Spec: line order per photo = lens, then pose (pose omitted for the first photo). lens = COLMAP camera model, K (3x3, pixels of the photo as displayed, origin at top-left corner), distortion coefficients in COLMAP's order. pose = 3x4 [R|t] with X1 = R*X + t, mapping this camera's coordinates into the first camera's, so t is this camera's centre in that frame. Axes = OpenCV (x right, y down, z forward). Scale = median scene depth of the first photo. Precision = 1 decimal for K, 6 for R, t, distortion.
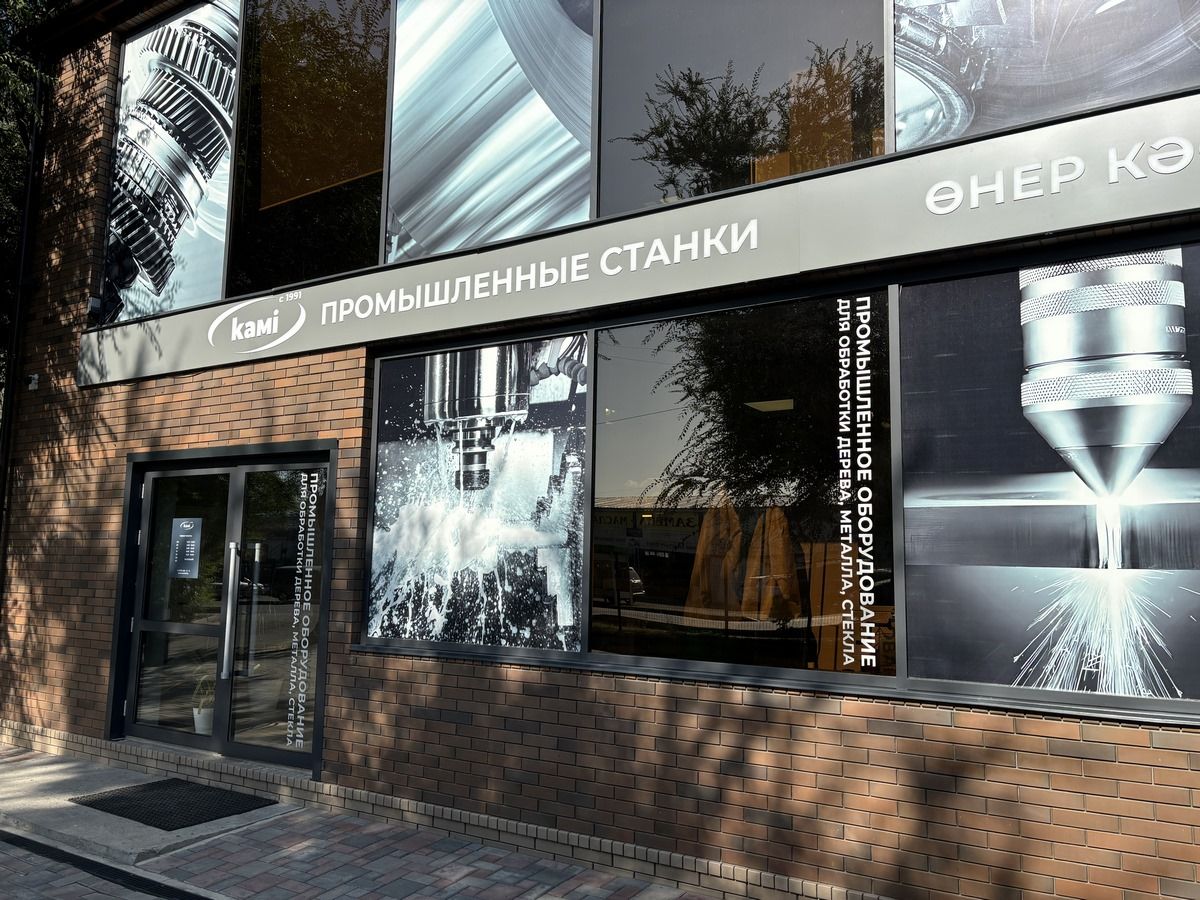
lens RADIAL K [[907.5, 0, 602.5], [0, 907.5, 457.7], [0, 0, 1]] dist [0.057746, -0.063405]
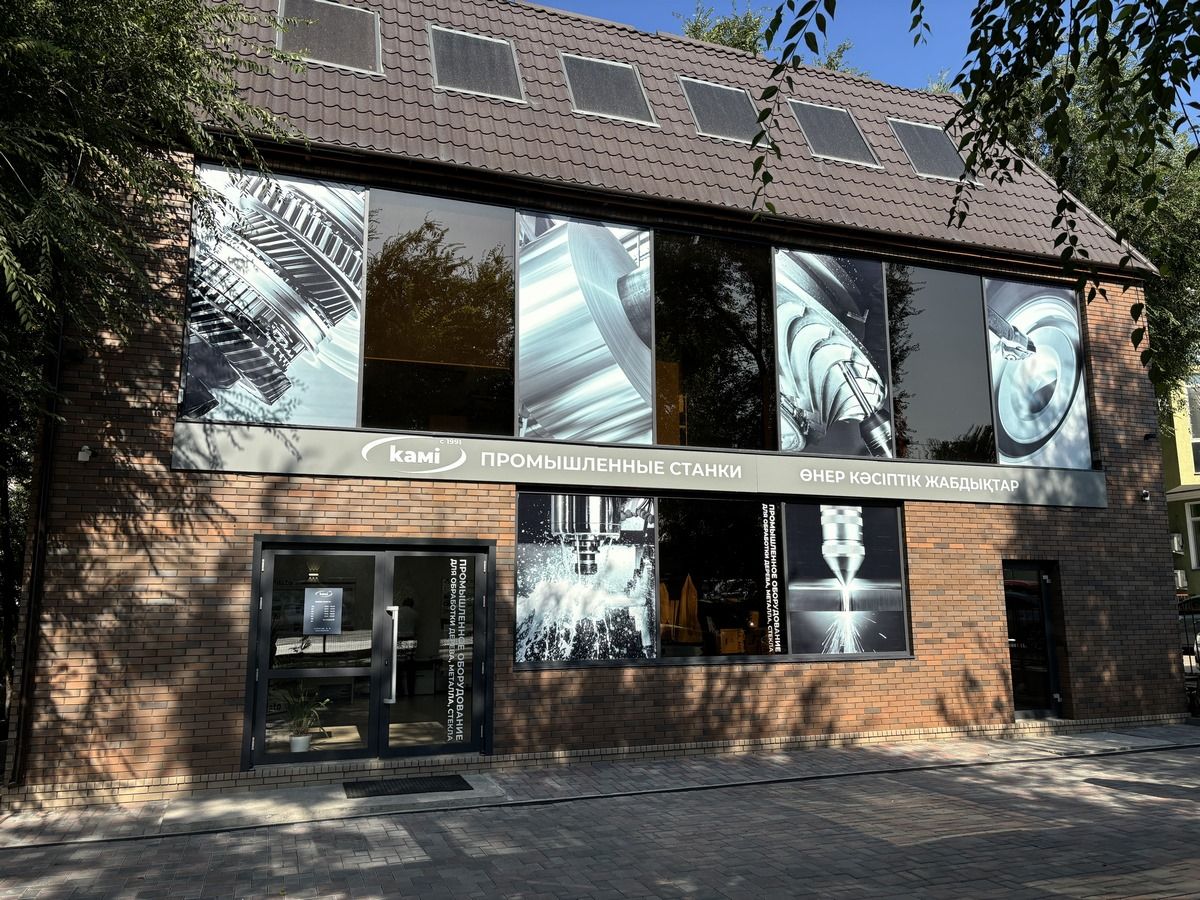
lens RADIAL K [[907.5, 0, 601.9], [0, 907.5, 446.2], [0, 0, 1]] dist [0.057746, -0.063405]
pose [[0.616551, 0.113572, 0.779081, -1.557382], [-0.076716, 0.993498, -0.084117, -0.069515], [-0.783569, -0.007905, 0.621255, -0.153644]]
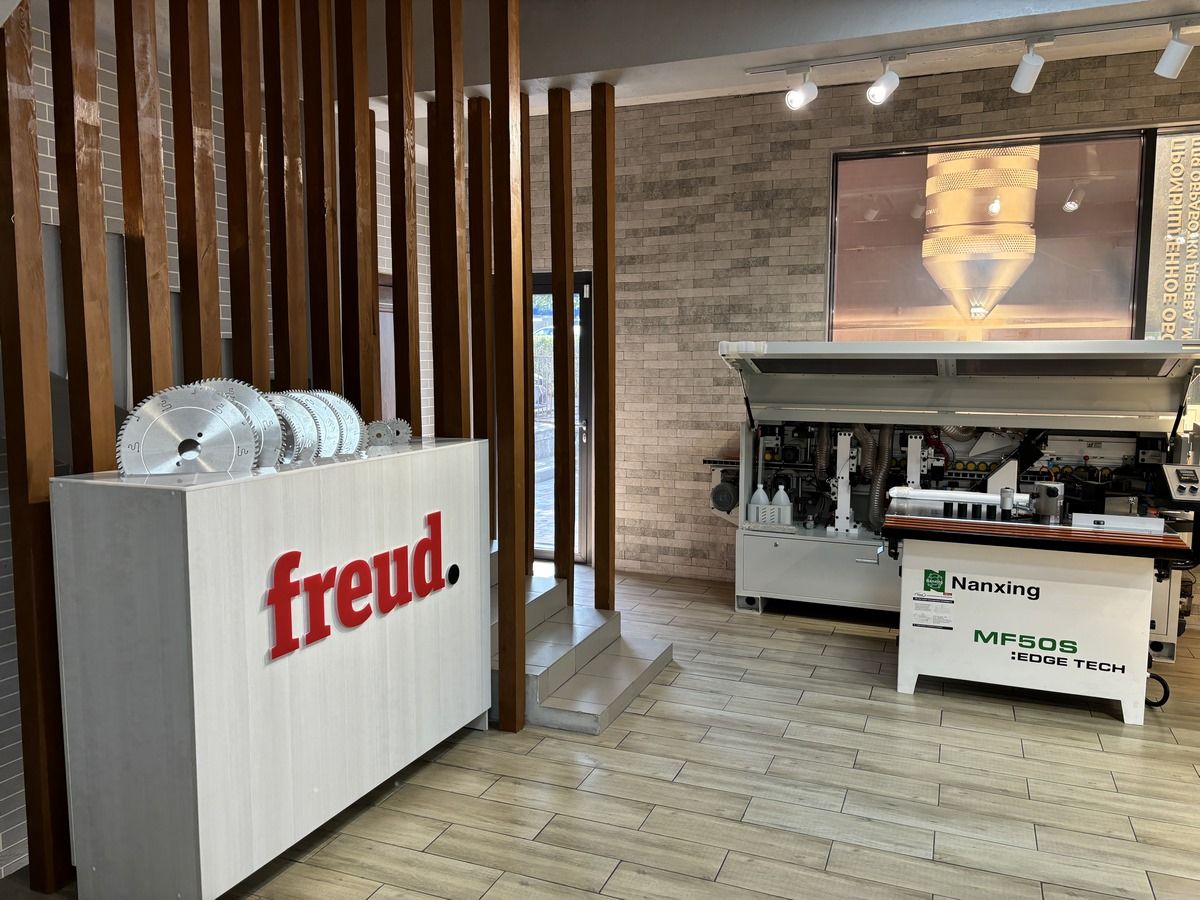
lens RADIAL K [[907.5, 0, 593.4], [0, 907.5, 446.5], [0, 0, 1]] dist [0.057746, -0.063405]
pose [[0.985772, -0.028835, 0.165599, -0.189265], [-0.009330, 0.974272, 0.225184, -0.059742], [-0.167831, -0.223525, 0.960140, -0.215300]]
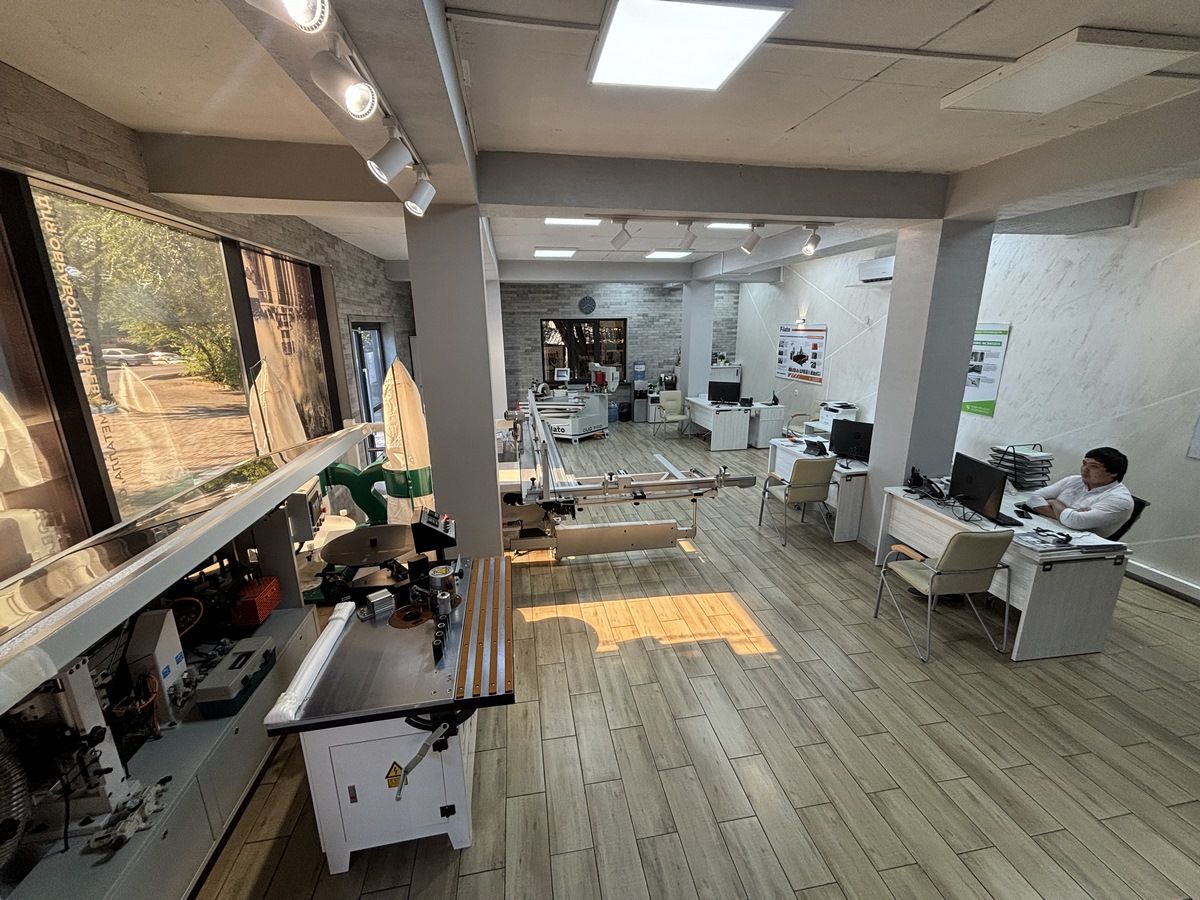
lens RADIAL K [[483.3, 0, 596.6], [0, 483.3, 450.4], [0, 0, 1]] dist [0.008092, -0.001852]
pose [[-0.659431, -0.198679, 0.725036, -0.102249], [-0.094029, 0.978669, 0.182660, -0.066793], [-0.745862, 0.052277, -0.664046, 0.529434]]
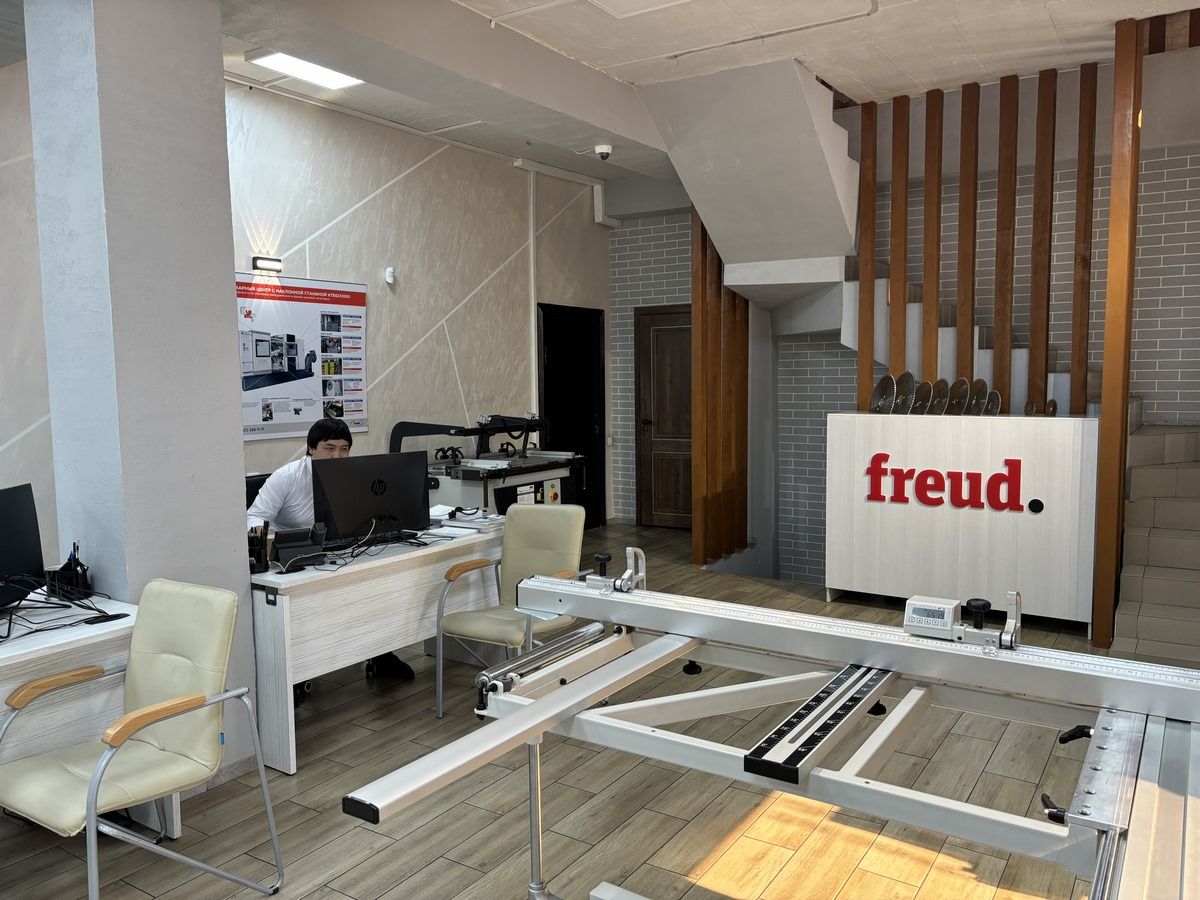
lens RADIAL K [[907.5, 0, 608.9], [0, 907.5, 451.6], [0, 0, 1]] dist [0.057746, -0.063405]
pose [[-0.022311, 0.072639, -0.997109, 0.668481], [0.138483, 0.987967, 0.068874, -0.013315], [0.990113, -0.136546, -0.032102, -0.023592]]
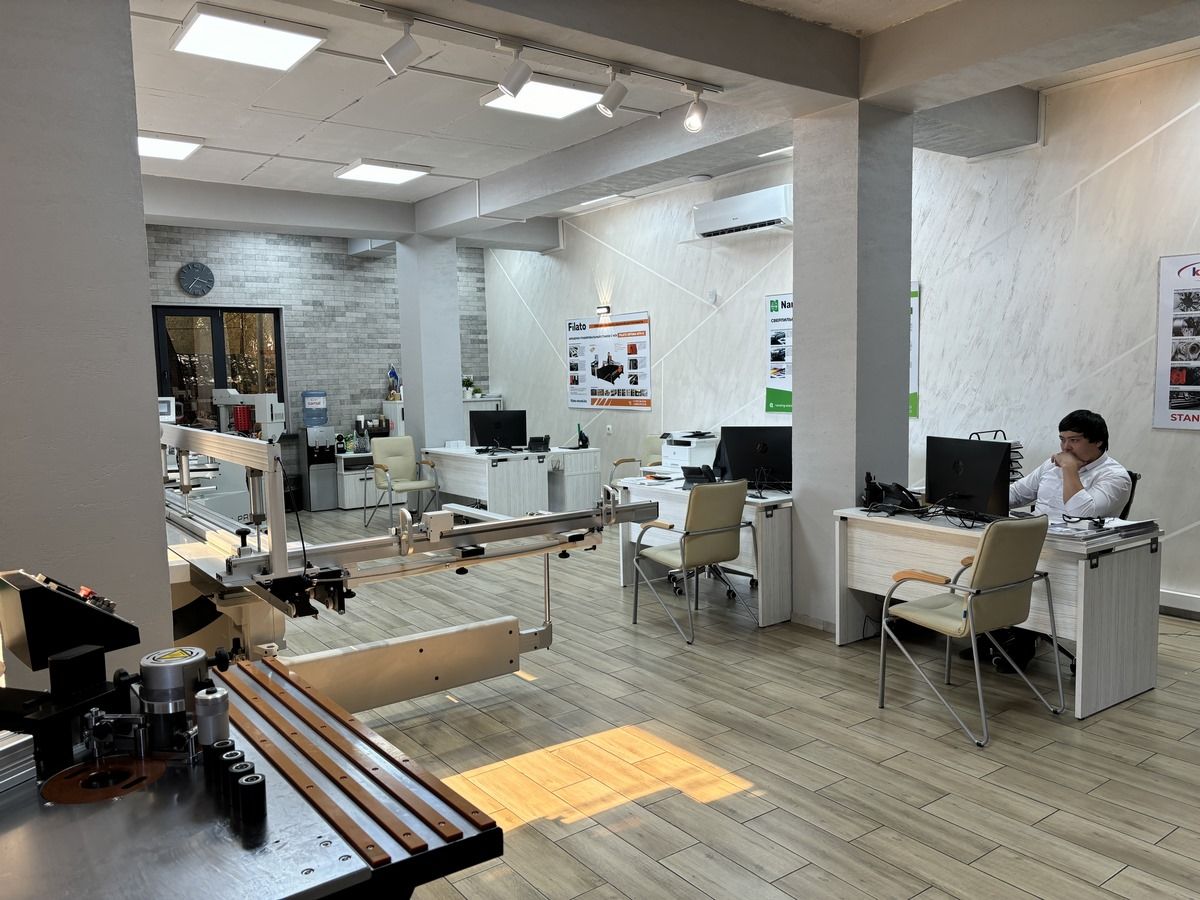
lens RADIAL K [[907.5, 0, 595.8], [0, 907.5, 461.0], [0, 0, 1]] dist [0.057746, -0.063405]
pose [[-0.925427, -0.035944, 0.377216, 0.013192], [-0.043043, 0.999019, -0.010403, 0.048582], [-0.376472, -0.025864, -0.926067, 0.590834]]
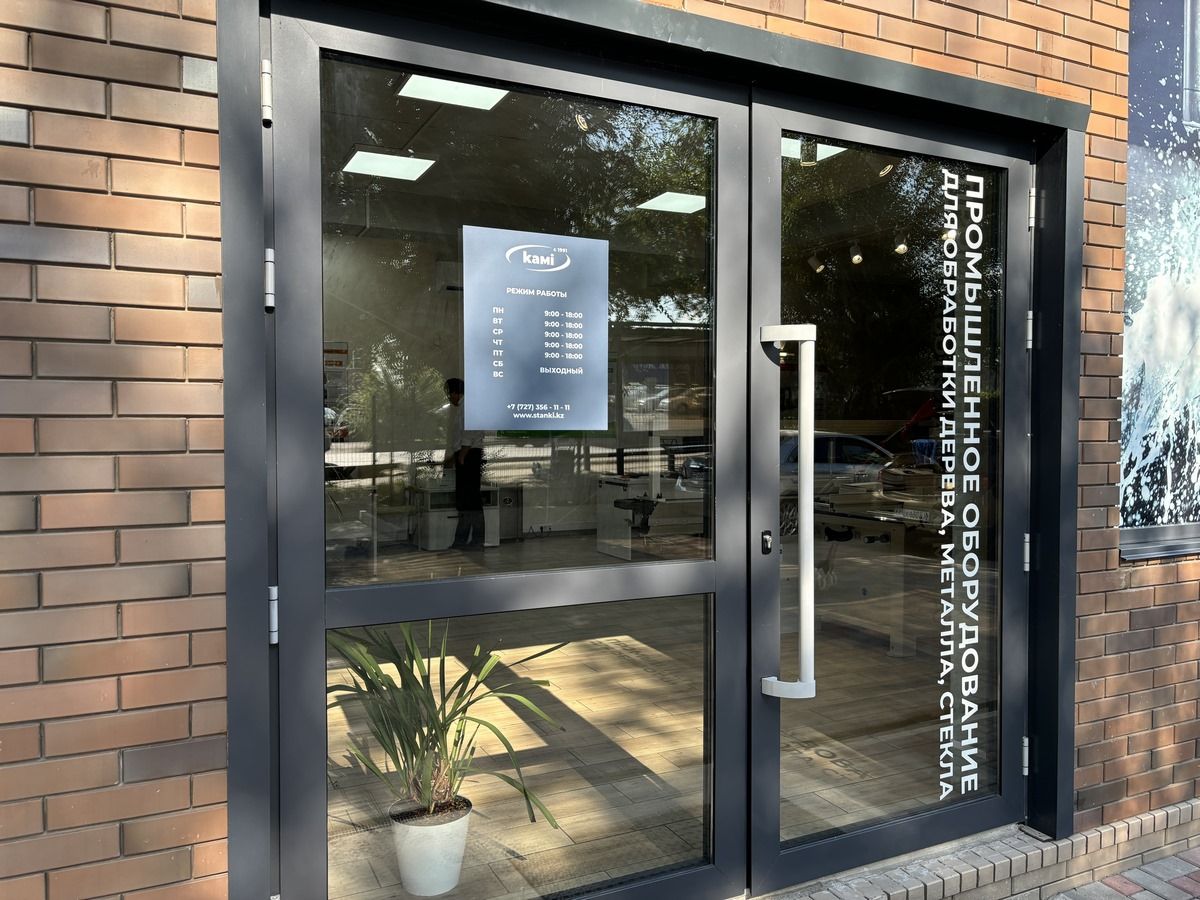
lens RADIAL K [[907.5, 0, 596.5], [0, 907.5, 449.9], [0, 0, 1]] dist [0.057746, -0.063405]
pose [[0.531510, -0.043934, 0.845912, -0.870826], [-0.093288, 0.989543, 0.110009, 0.126997], [-0.841900, -0.137384, 0.521853, 1.018079]]
